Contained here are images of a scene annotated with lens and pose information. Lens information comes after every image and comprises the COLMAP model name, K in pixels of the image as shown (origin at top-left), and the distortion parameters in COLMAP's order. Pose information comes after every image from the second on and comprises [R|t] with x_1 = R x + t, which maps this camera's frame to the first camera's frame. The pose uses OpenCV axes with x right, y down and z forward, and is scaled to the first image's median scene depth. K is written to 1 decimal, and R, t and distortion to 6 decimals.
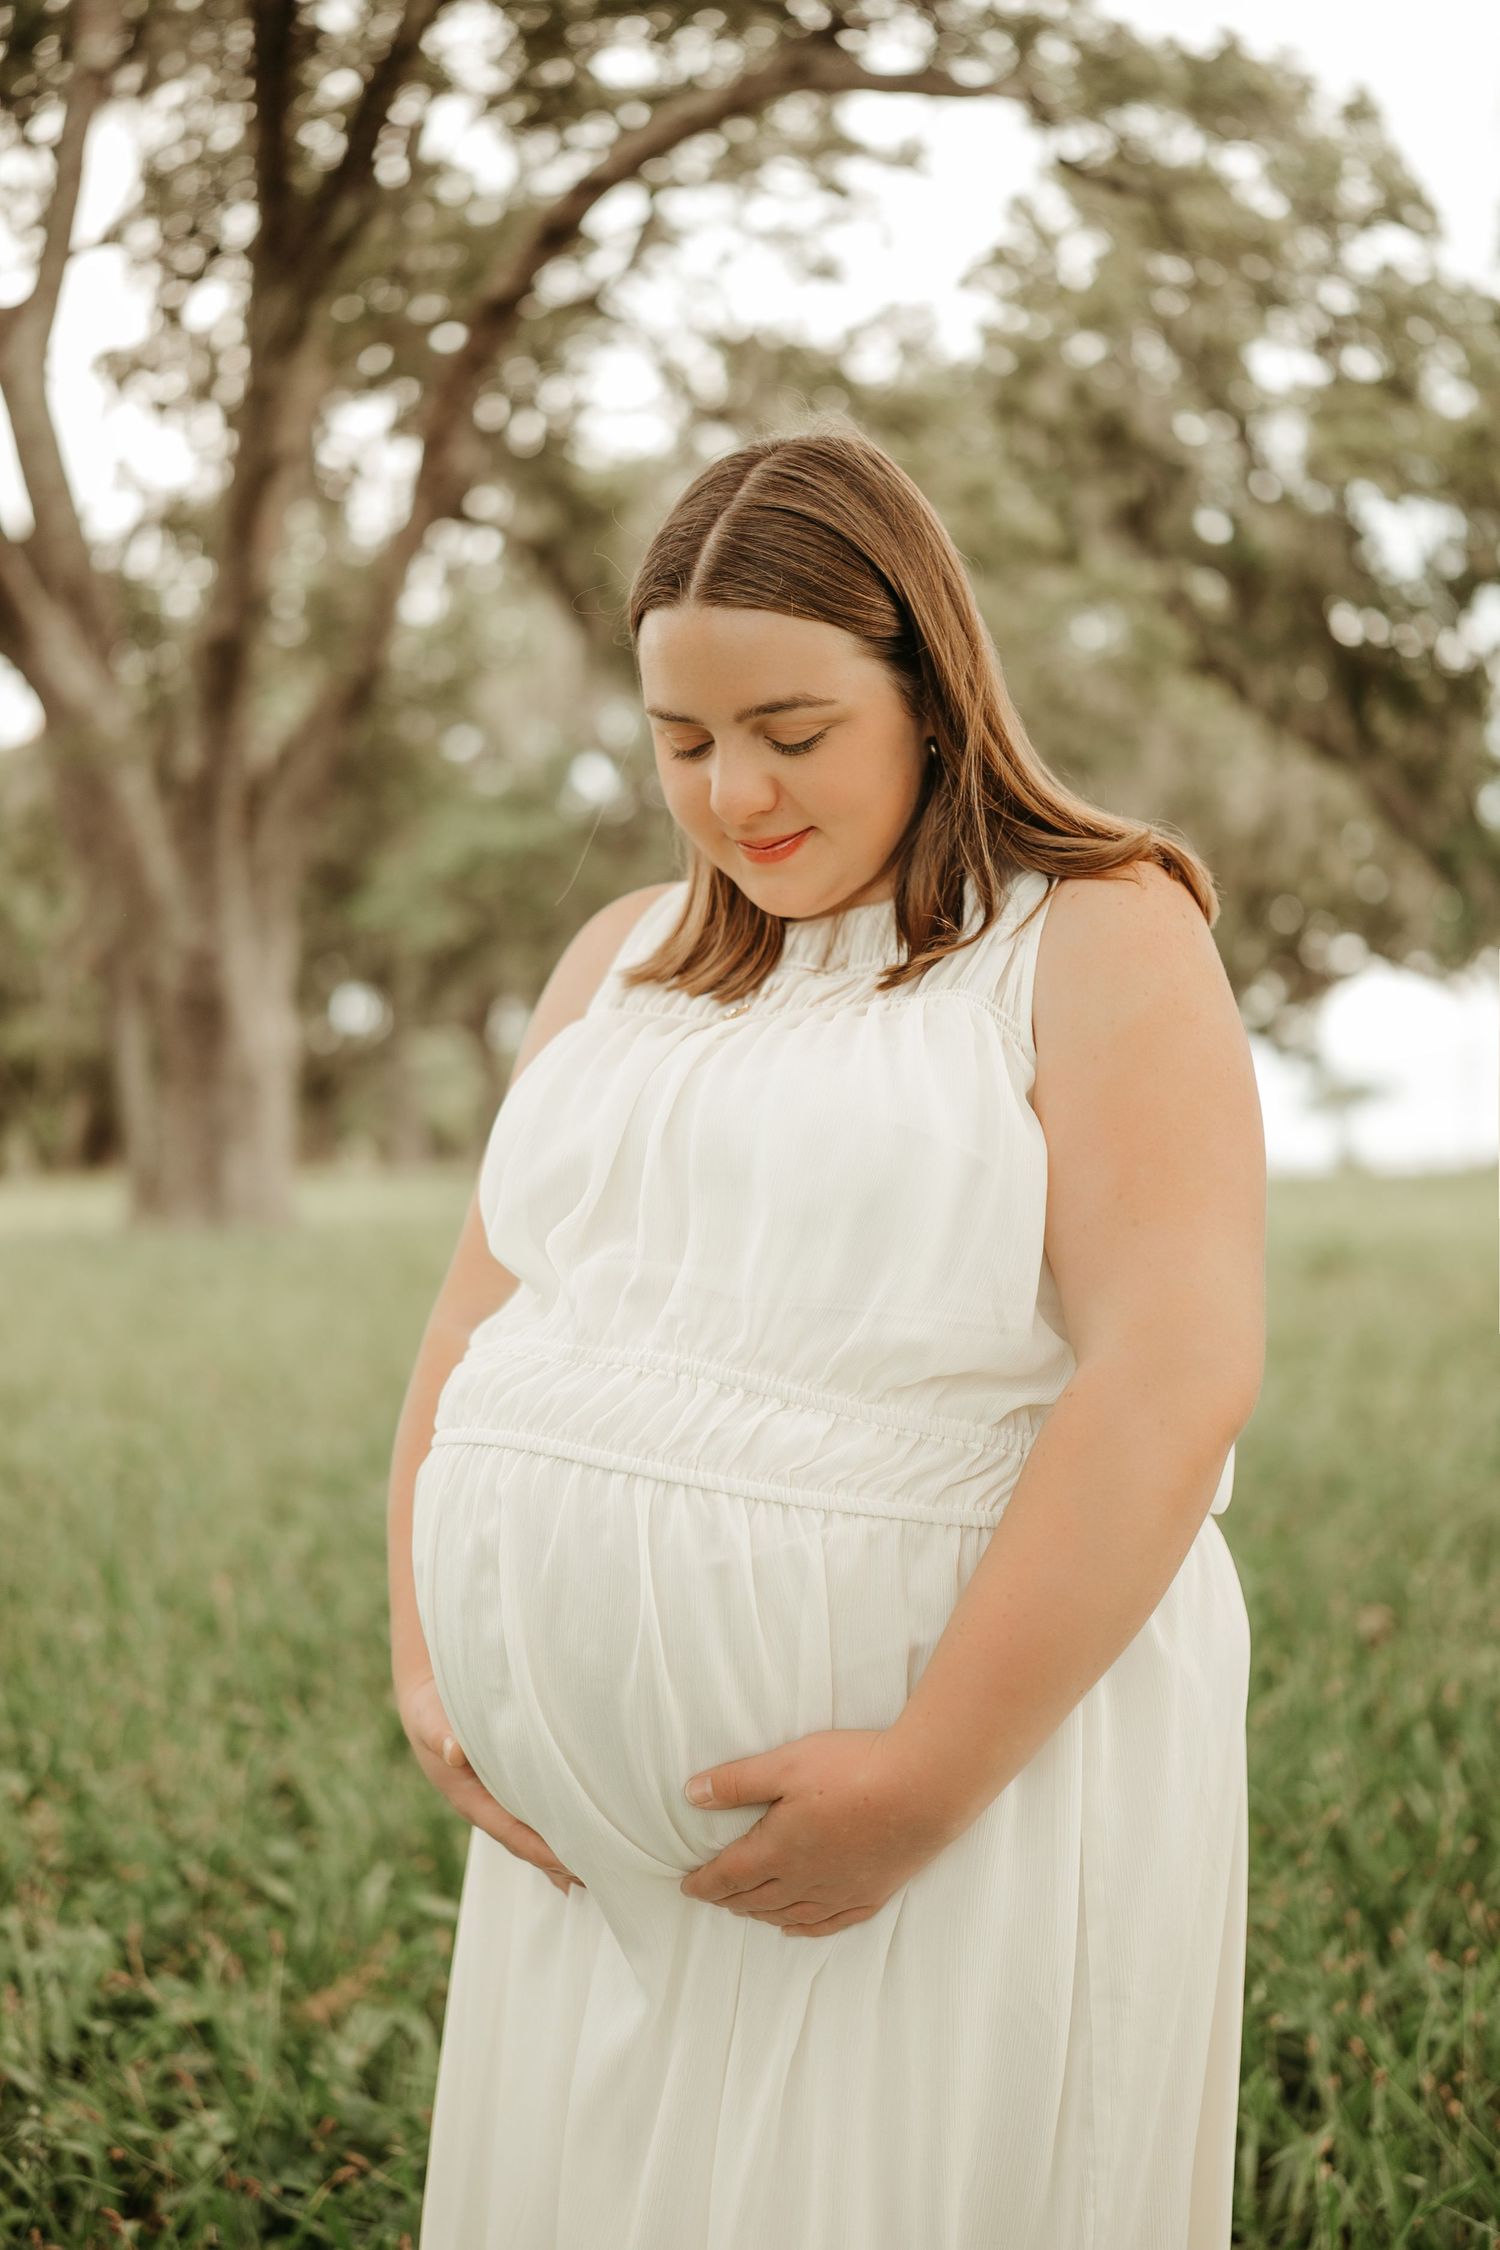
lens RADIAL K [[2840.6, 0, 699.4], [0, 2840.6, 1120.0], [0, 0, 1]] dist [-0.052602, 0.000000]
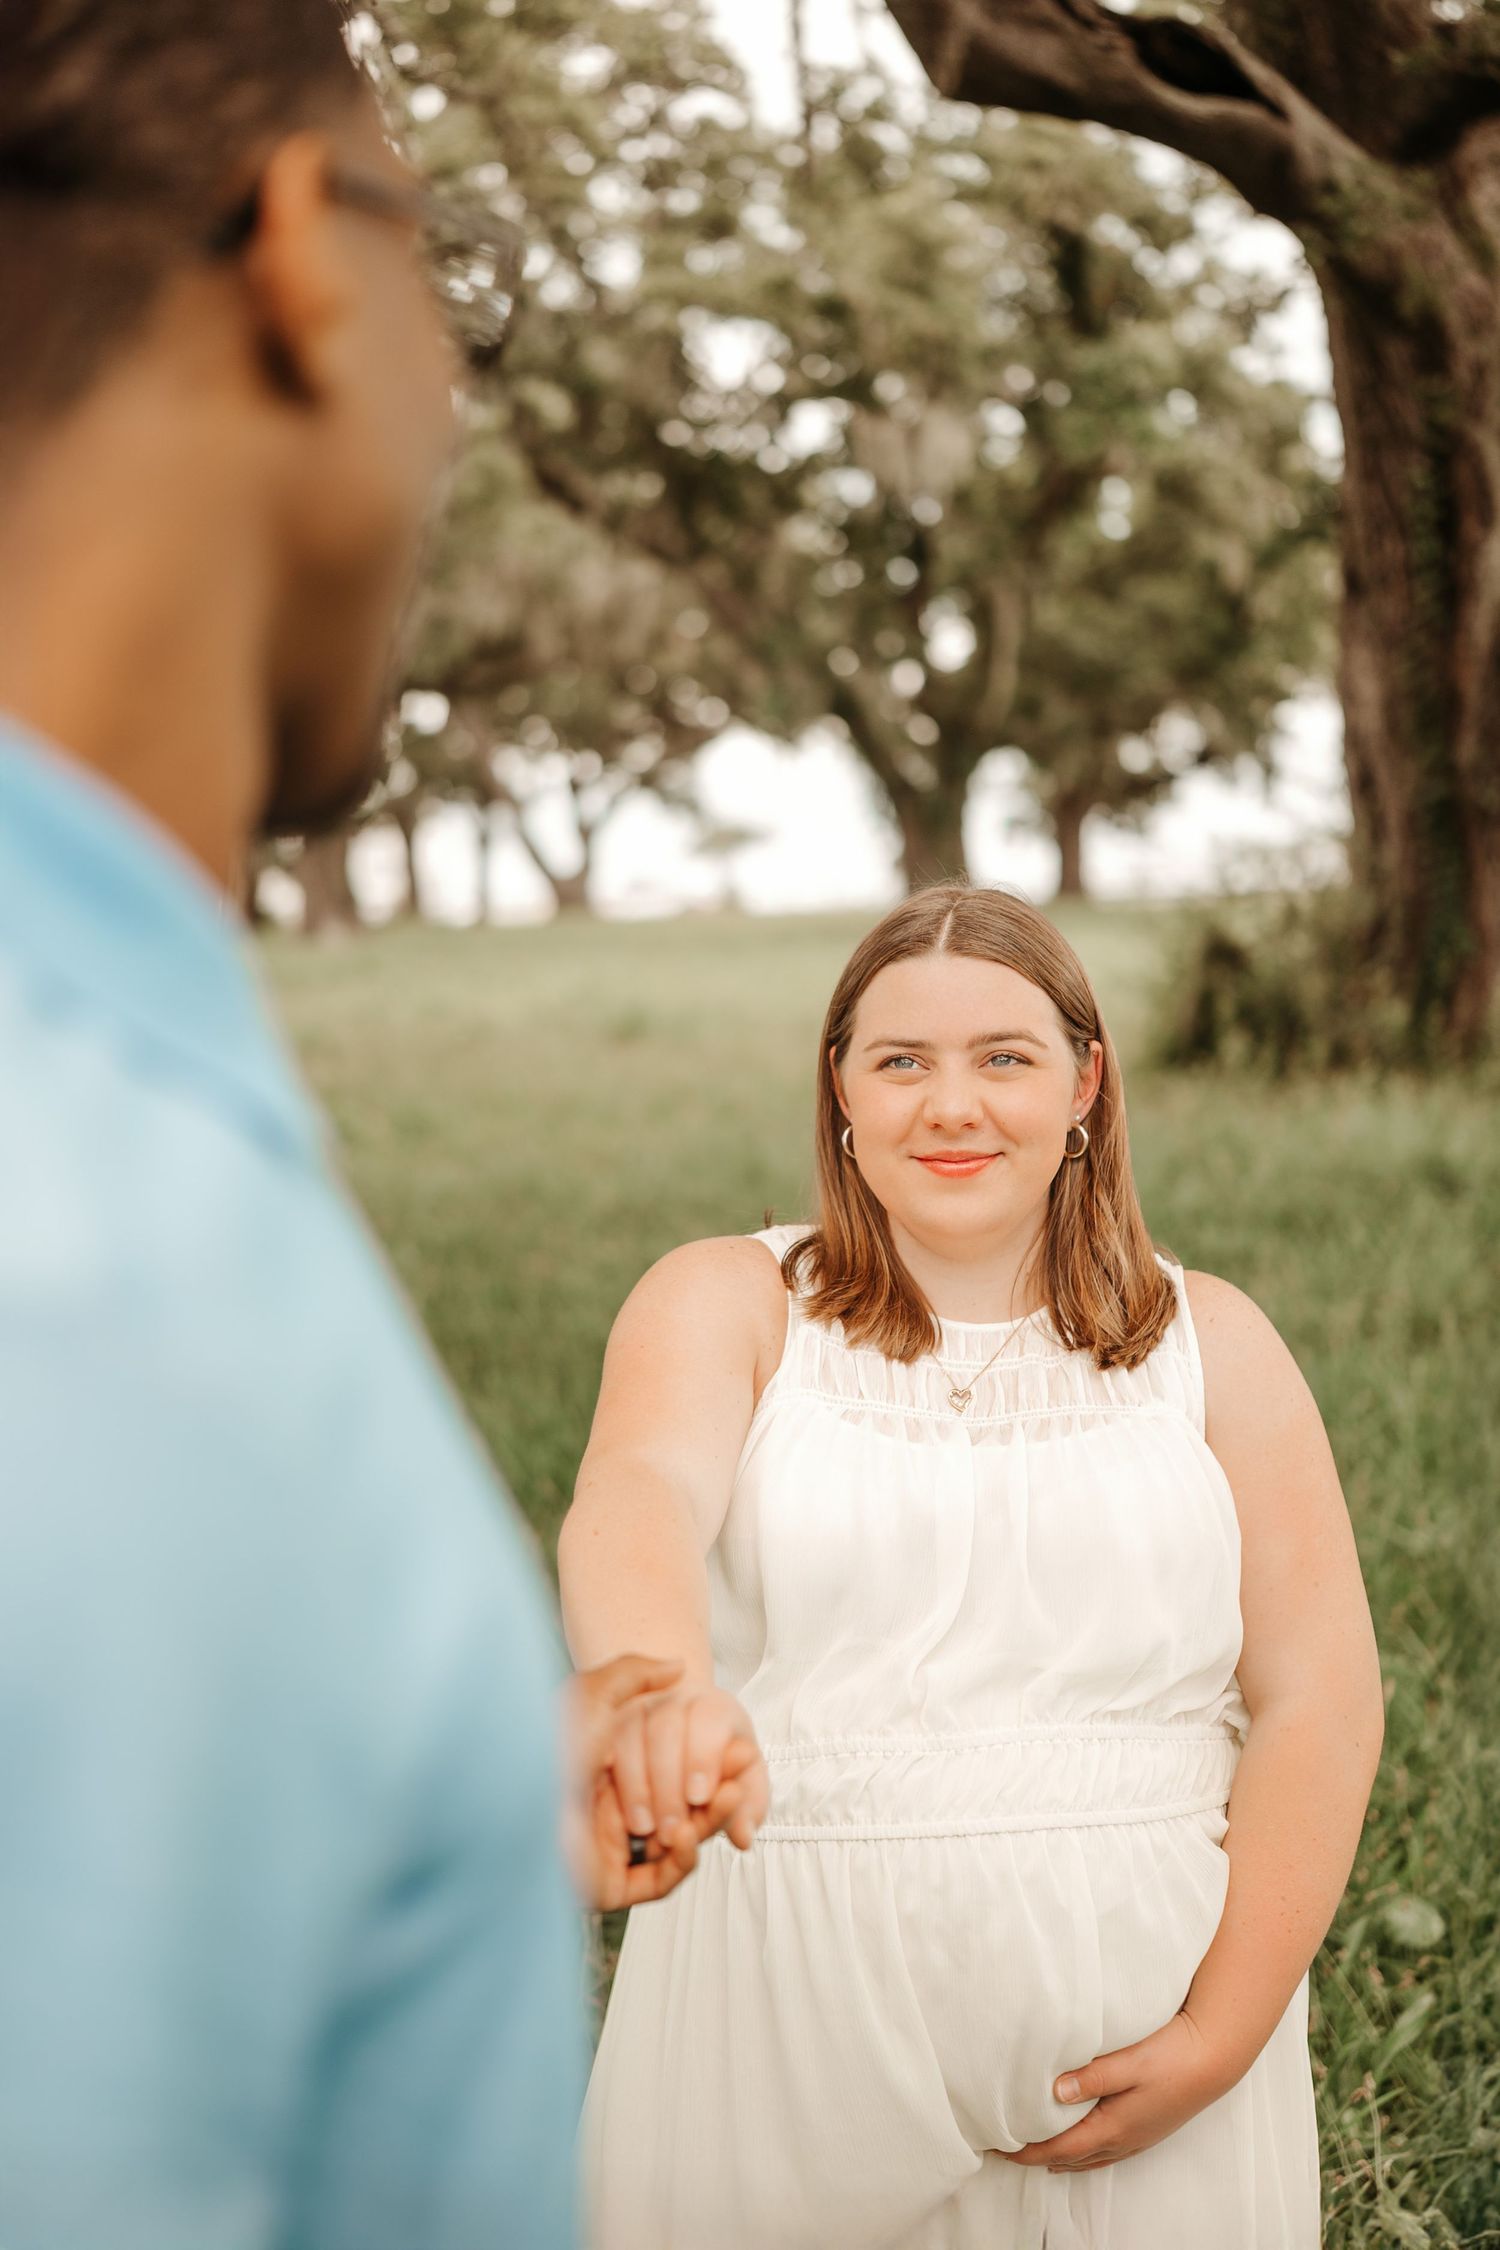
lens RADIAL K [[2840.6, 0, 793.8], [0, 2840.6, 1133.9], [0, 0, 1]] dist [-0.052602, 0.000000]
pose [[0.970089, -0.039183, 0.239564, -0.004094], [0.016013, 0.995066, 0.097912, -0.013176], [-0.242219, -0.091148, 0.965931, -0.127917]]
